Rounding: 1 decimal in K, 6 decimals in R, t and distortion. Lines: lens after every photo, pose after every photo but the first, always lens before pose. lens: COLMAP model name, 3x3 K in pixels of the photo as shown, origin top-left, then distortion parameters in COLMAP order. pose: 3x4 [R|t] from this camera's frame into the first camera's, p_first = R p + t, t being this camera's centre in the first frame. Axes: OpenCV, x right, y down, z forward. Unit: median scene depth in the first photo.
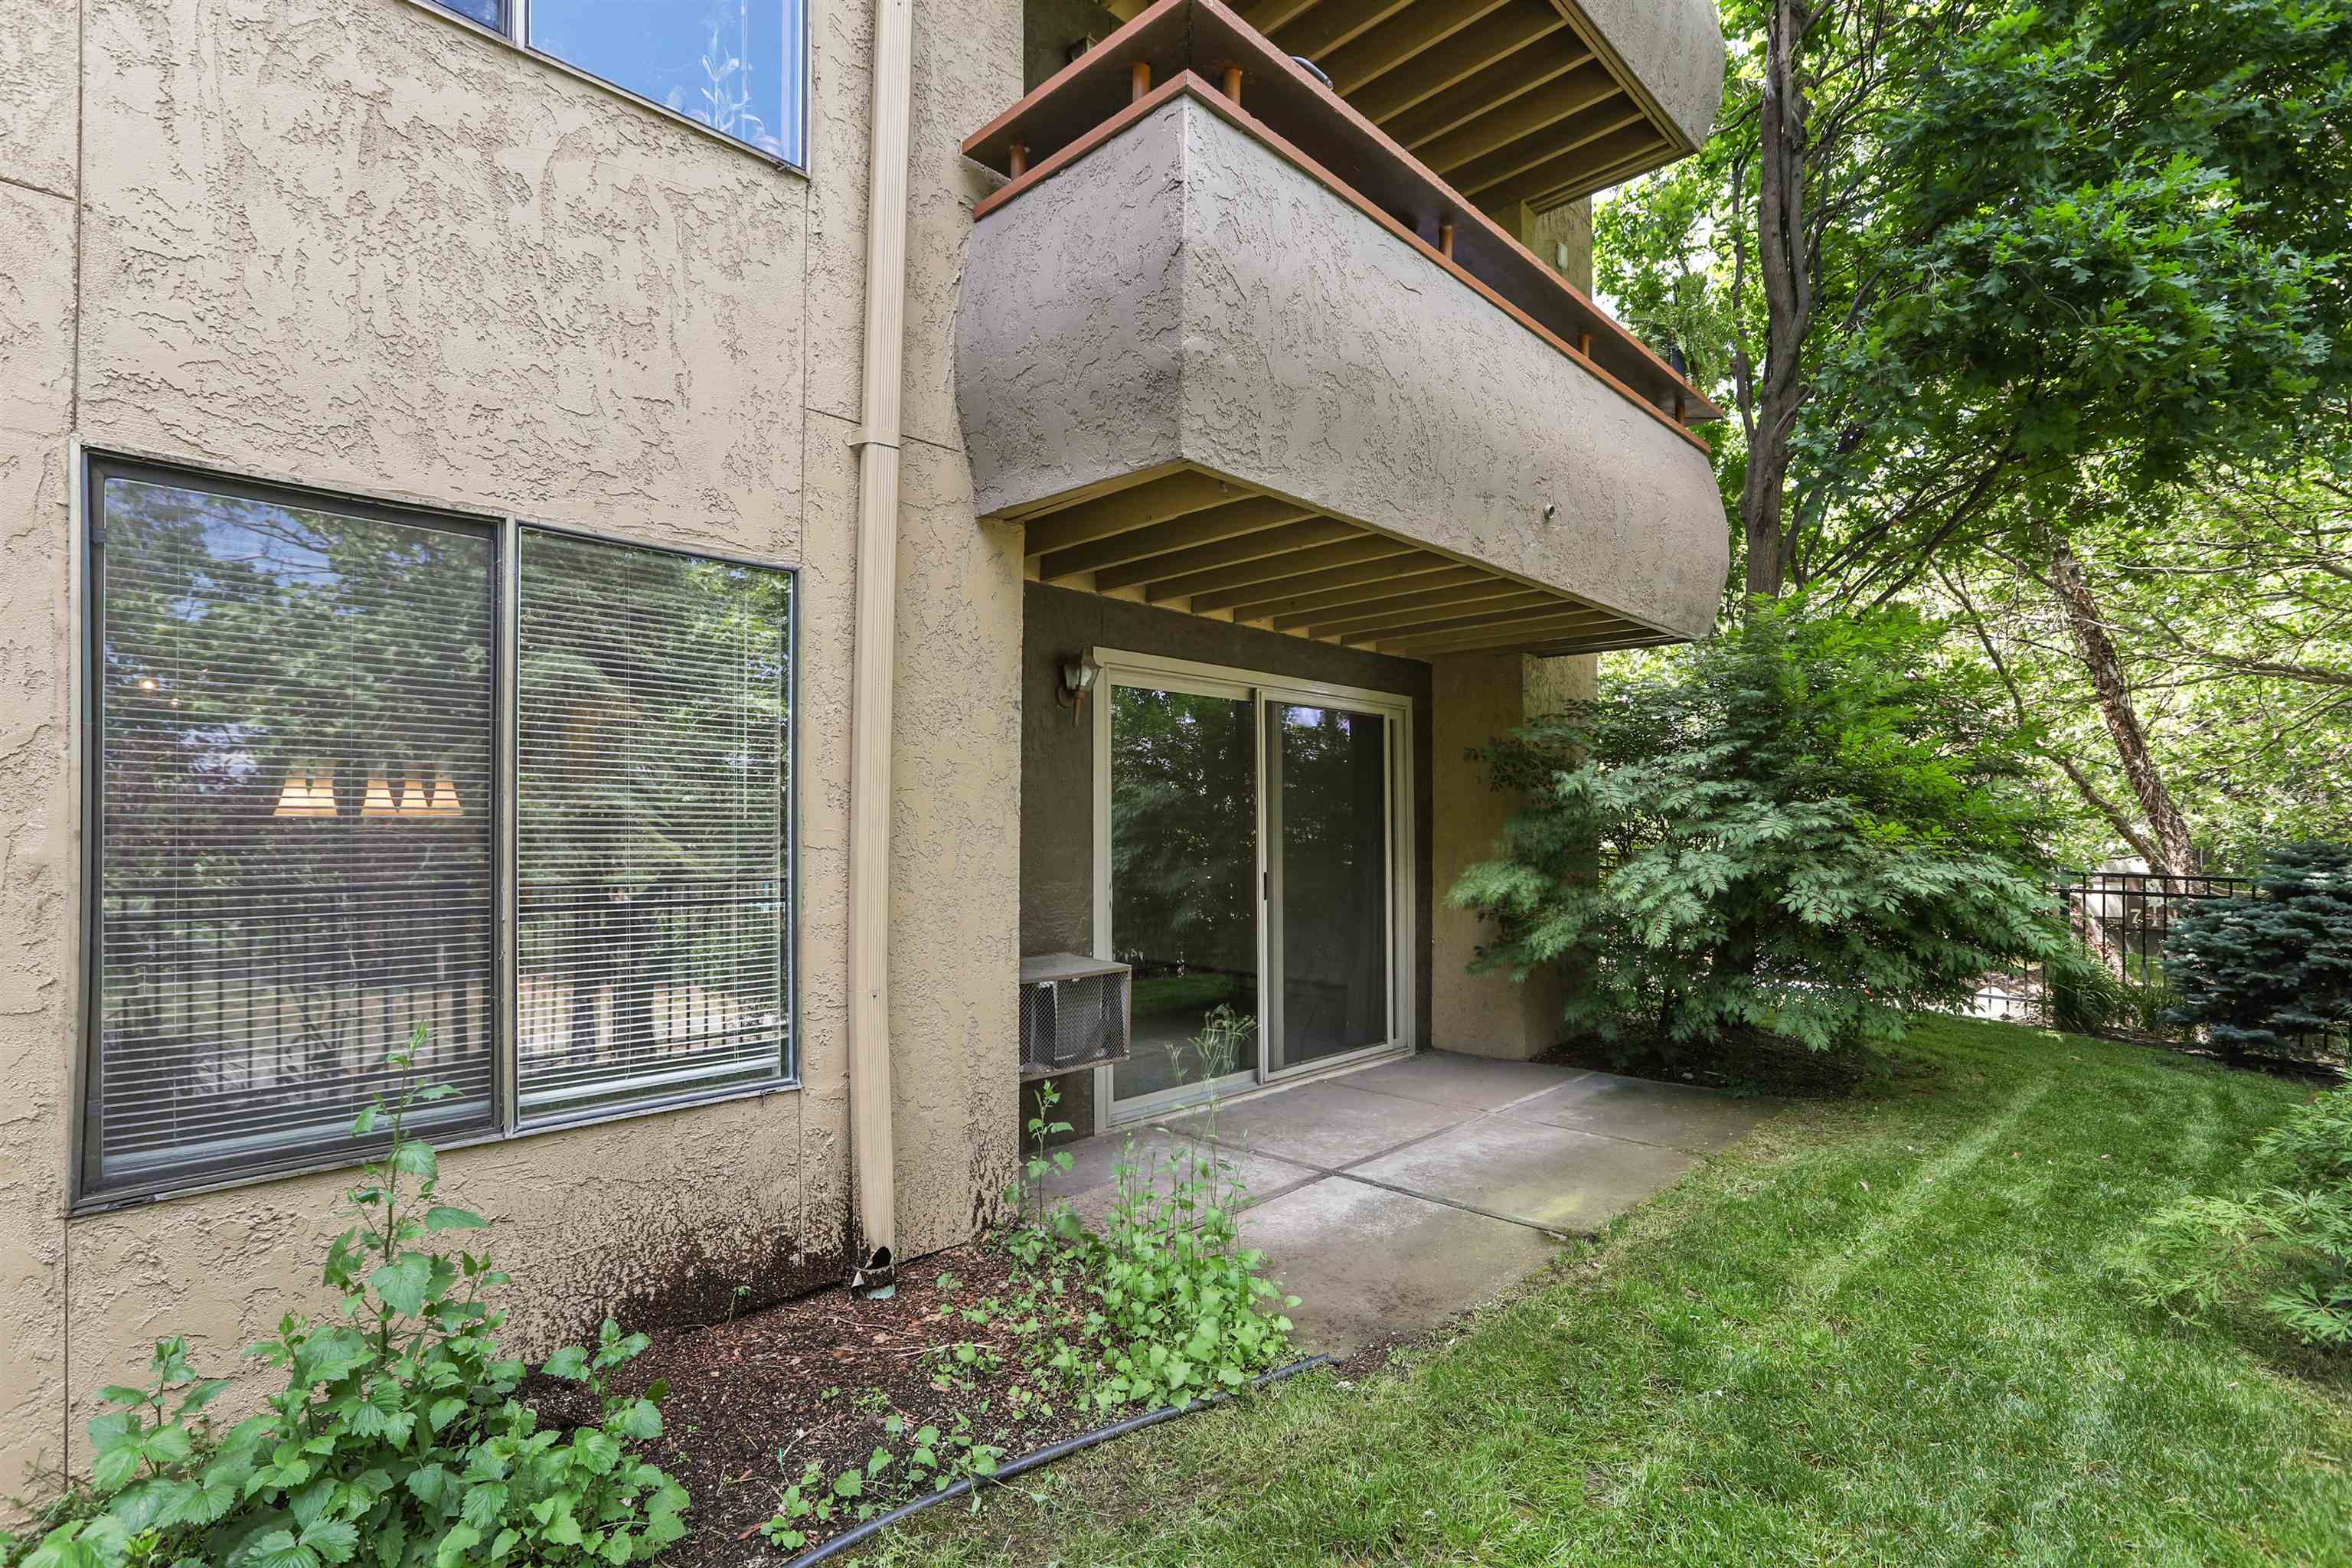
lens RADIAL K [[1151.2, 0, 1191.9], [0, 1151.2, 817.0], [0, 0, 1]] dist [-0.052644, 0.027455]
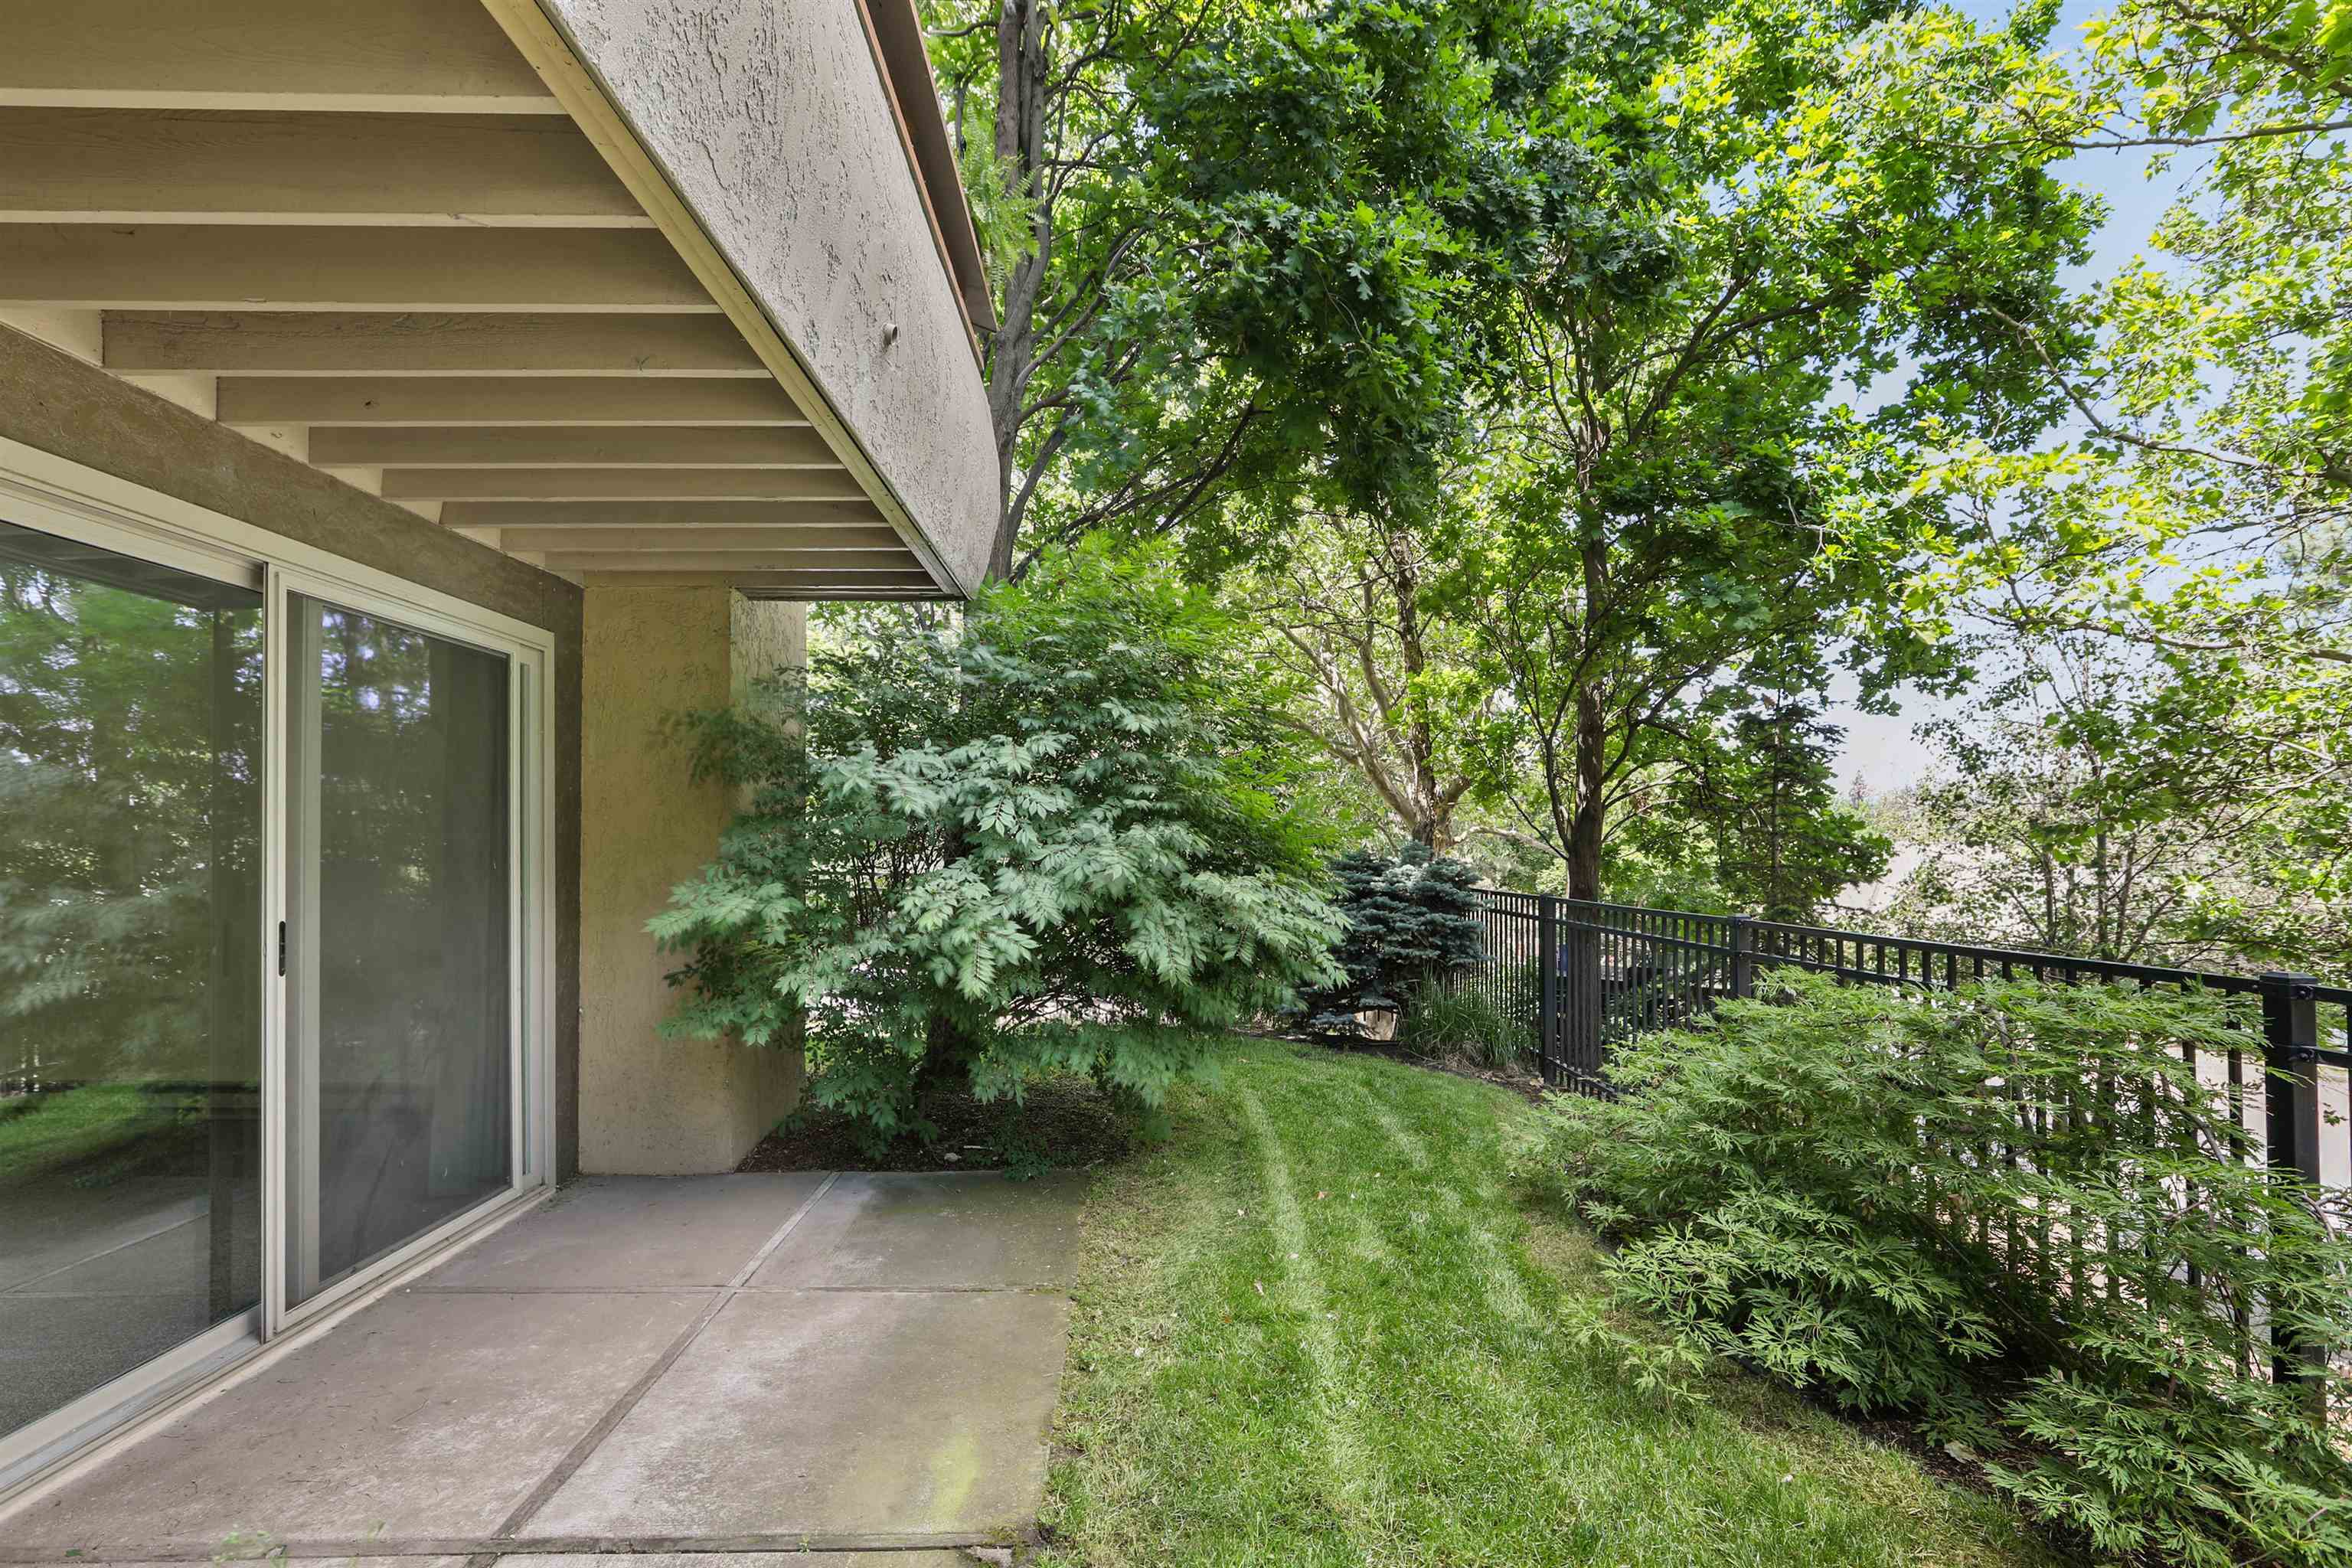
lens RADIAL K [[1151.2, 0, 1191.9], [0, 1151.2, 817.0], [0, 0, 1]] dist [-0.052644, 0.027455]
pose [[0.699729, 0.014857, 0.714254, -0.012061], [-0.007892, 0.999883, -0.013066, 0.004320], [-0.714365, 0.003505, 0.699765, 0.356970]]
